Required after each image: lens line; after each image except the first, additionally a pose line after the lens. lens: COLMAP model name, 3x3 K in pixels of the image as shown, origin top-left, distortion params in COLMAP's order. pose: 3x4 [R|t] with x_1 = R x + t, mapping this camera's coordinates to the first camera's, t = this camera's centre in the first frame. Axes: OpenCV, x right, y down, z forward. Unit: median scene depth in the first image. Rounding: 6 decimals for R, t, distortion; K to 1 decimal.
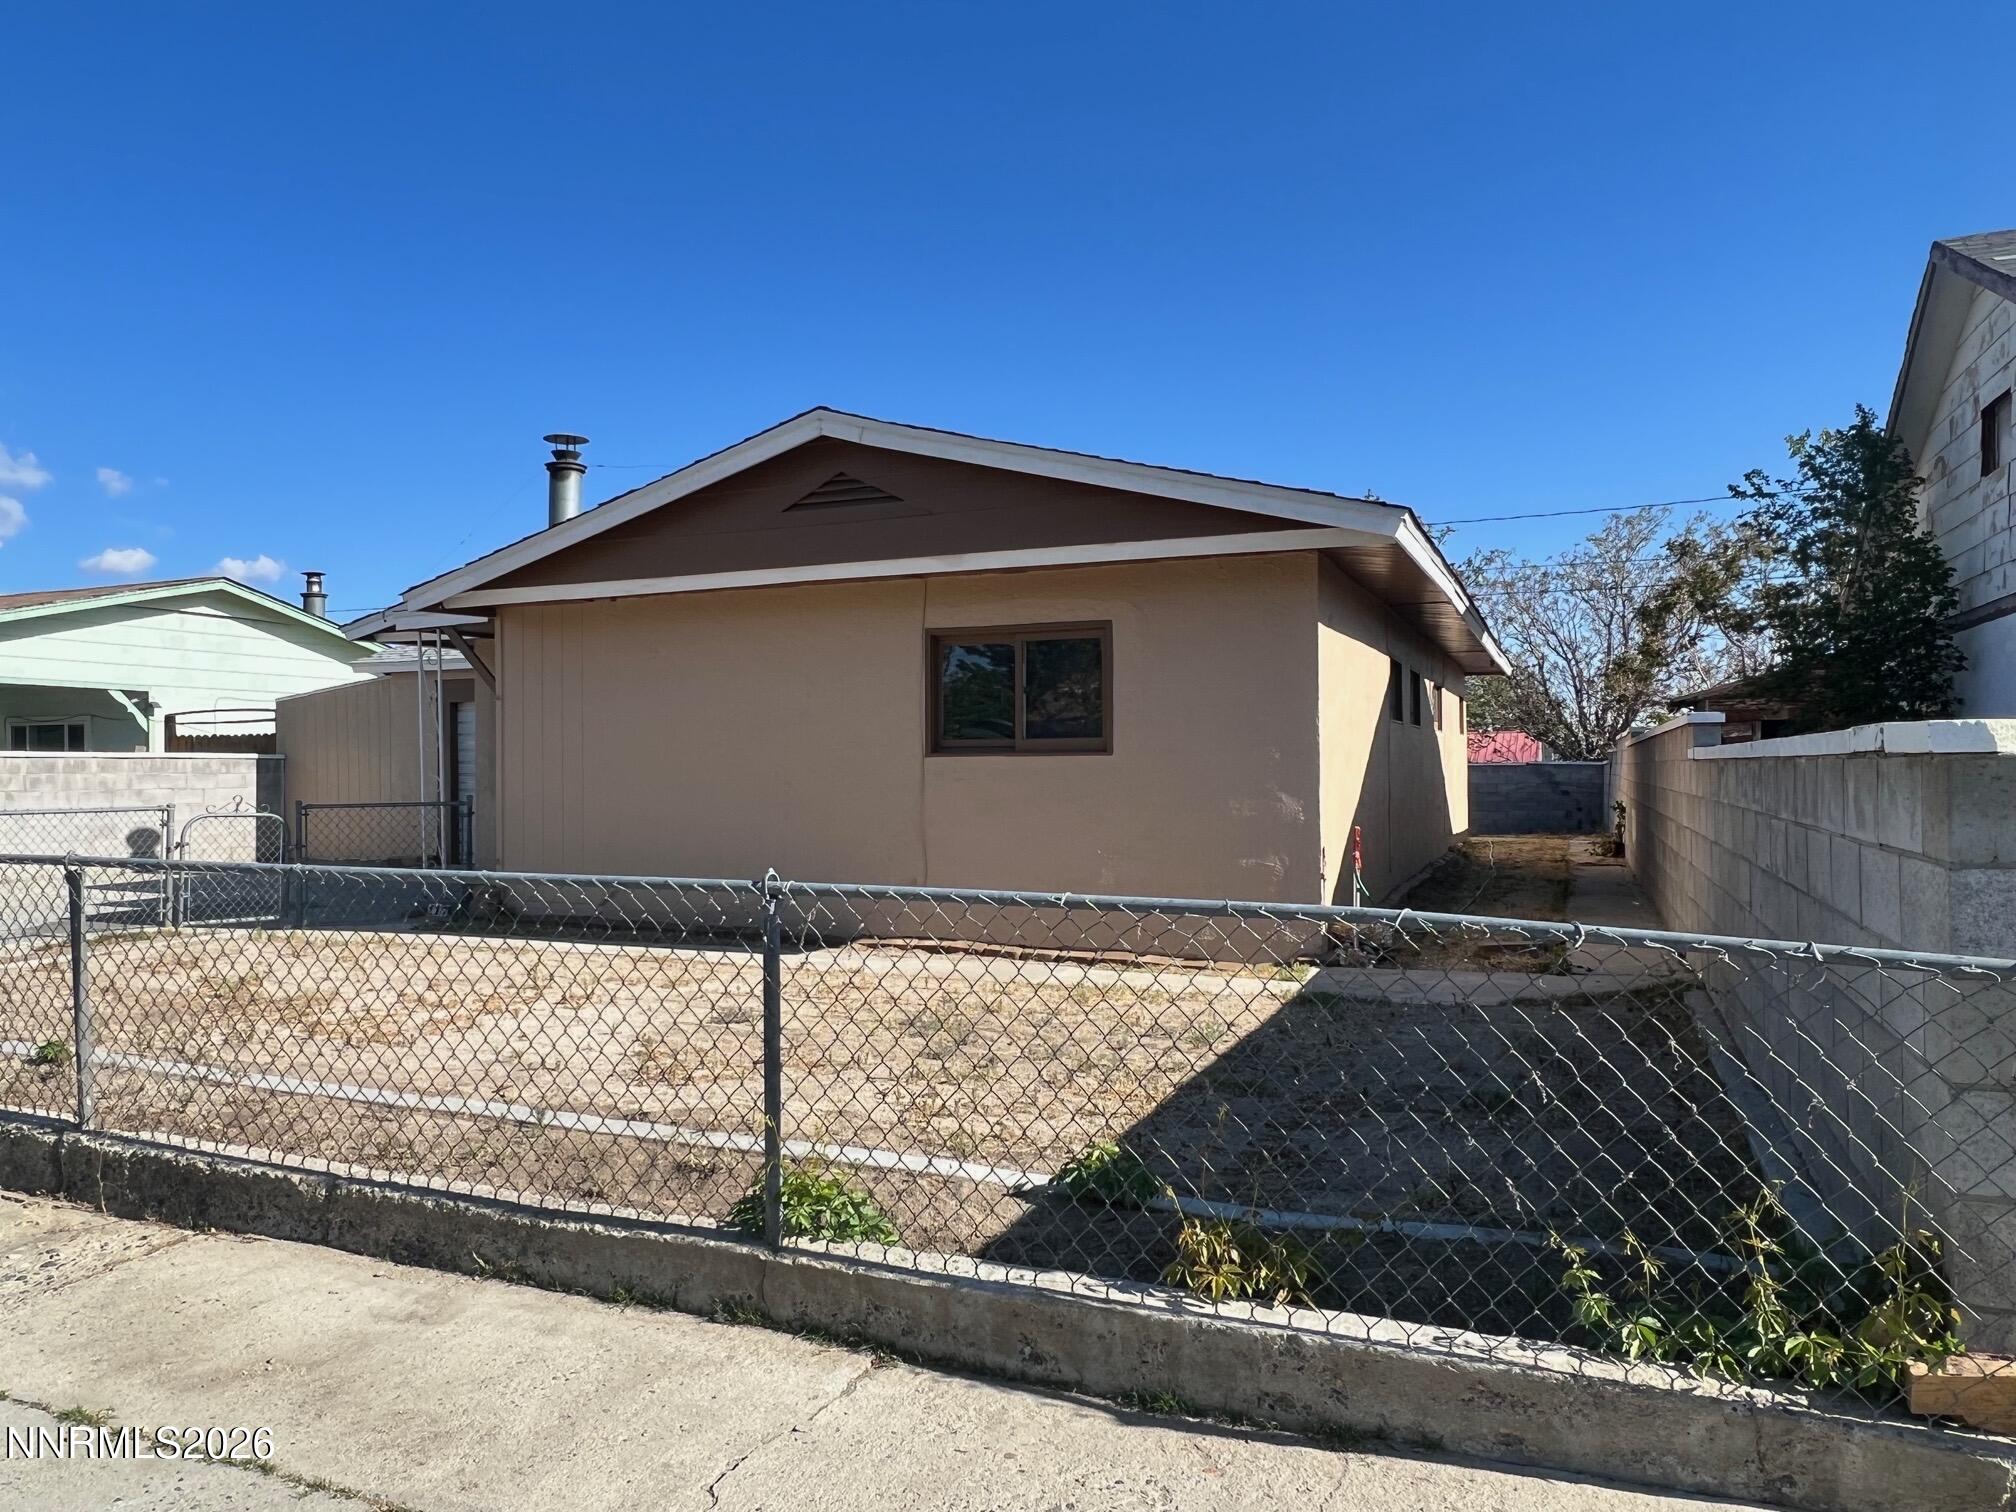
lens RADIAL K [[1378.4, 0, 1005.3], [0, 1378.4, 757.6], [0, 0, 1]] dist [0.002683, -0.002021]
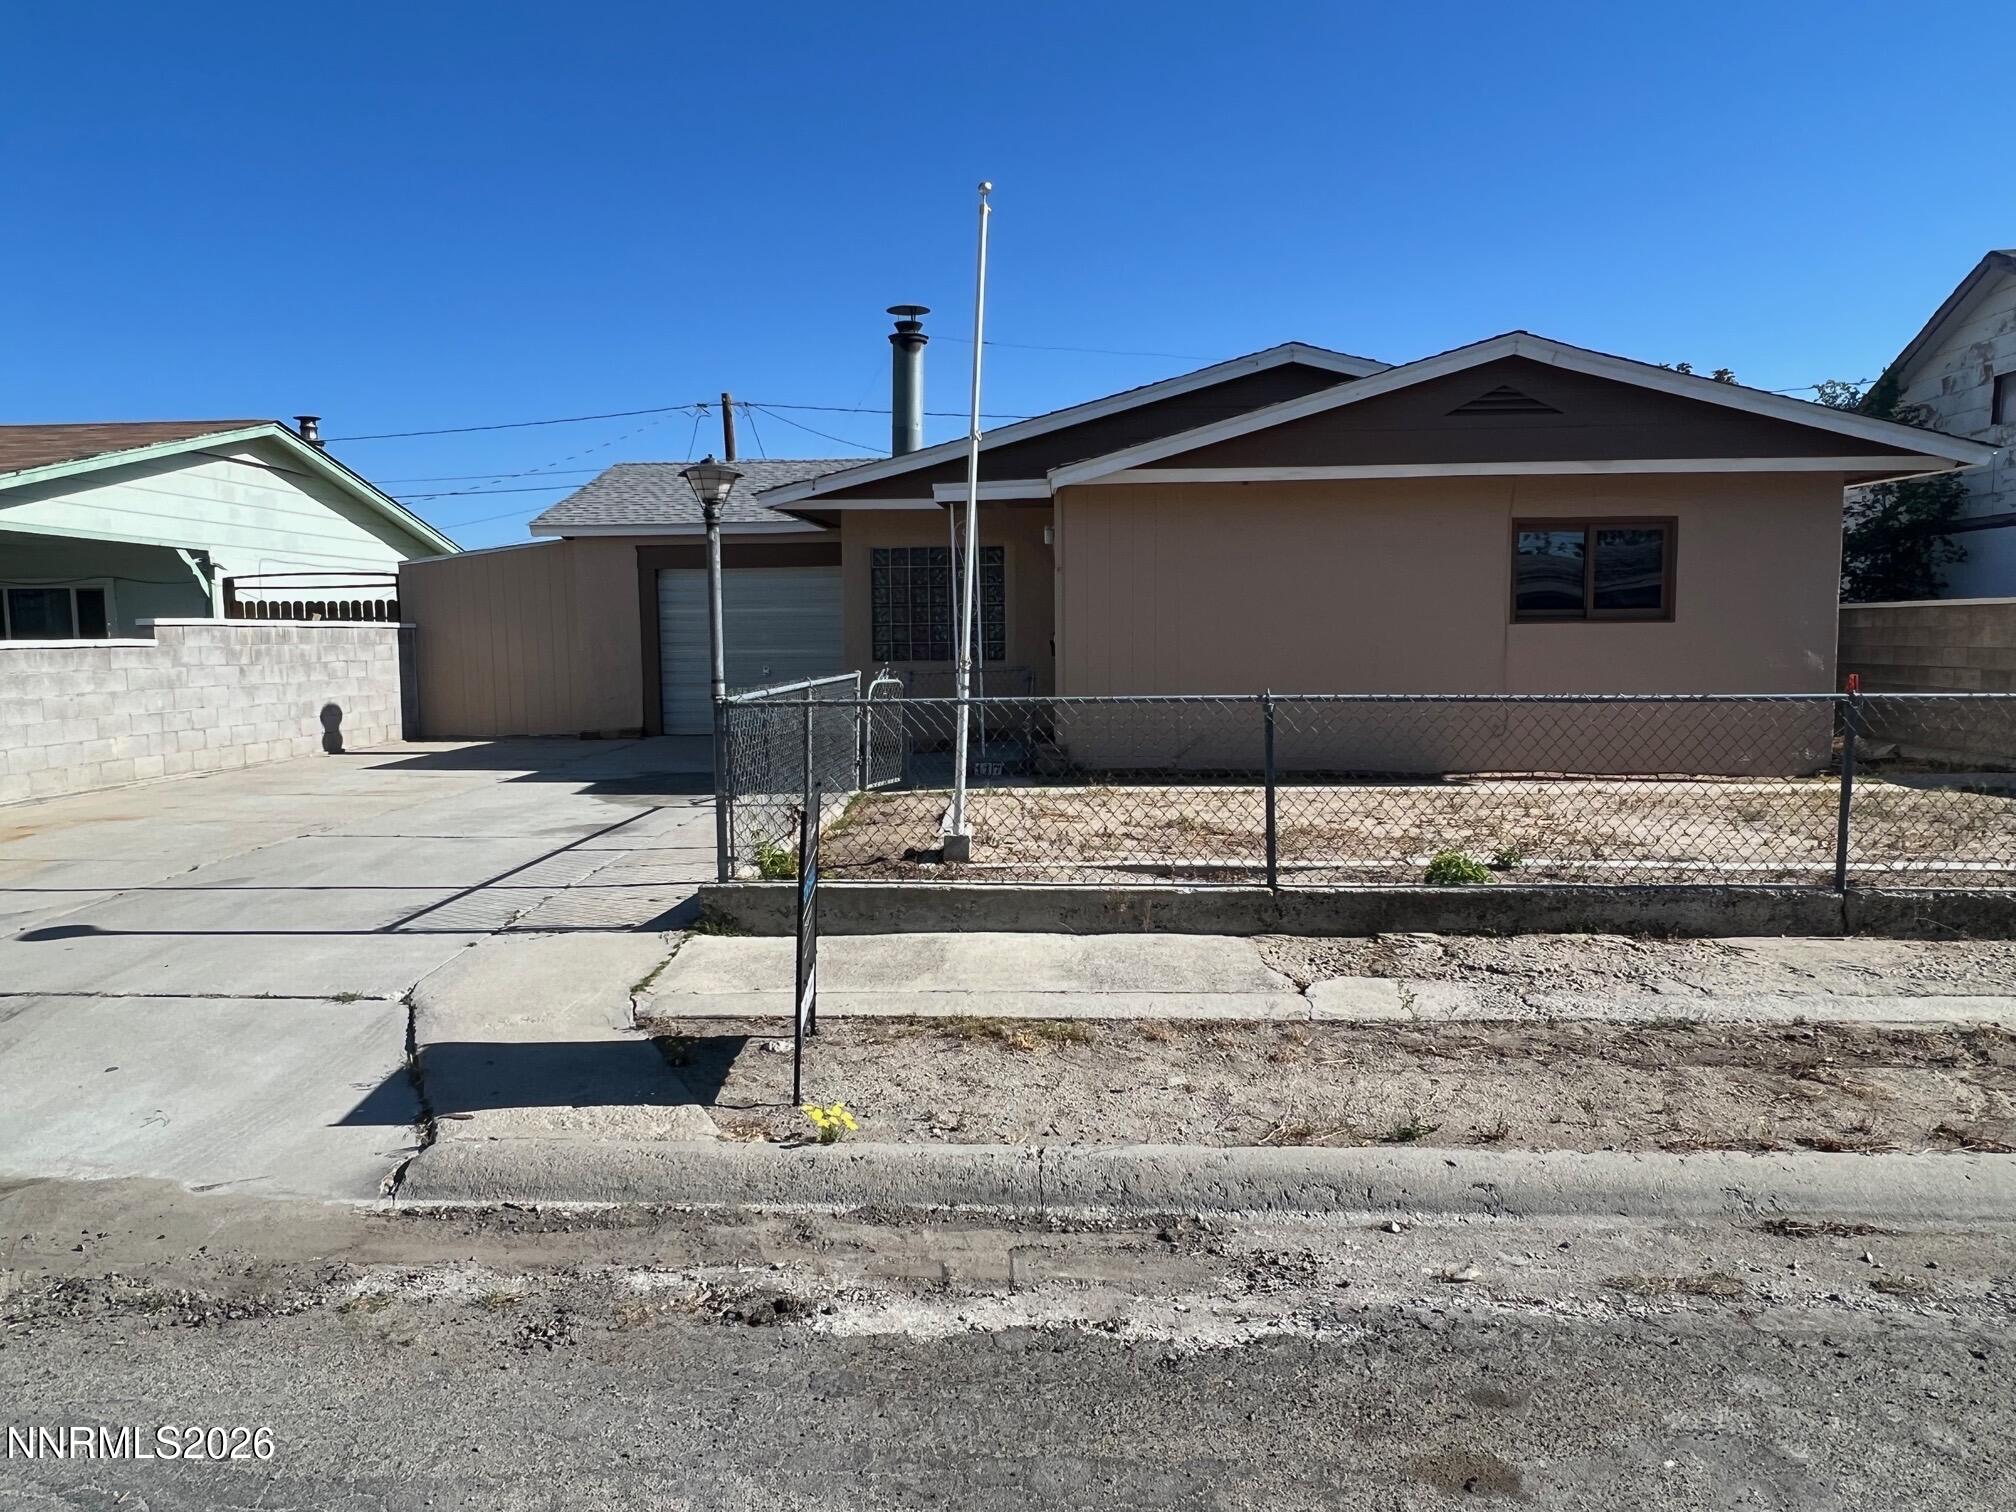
lens RADIAL K [[1378.4, 0, 1002.3], [0, 1378.4, 752.1], [0, 0, 1]] dist [0.002683, -0.002021]
pose [[0.935921, -0.032724, 0.350685, -0.538515], [0.001445, 0.996023, 0.089087, 0.002153], [-0.352206, -0.082872, 0.932246, 0.003475]]
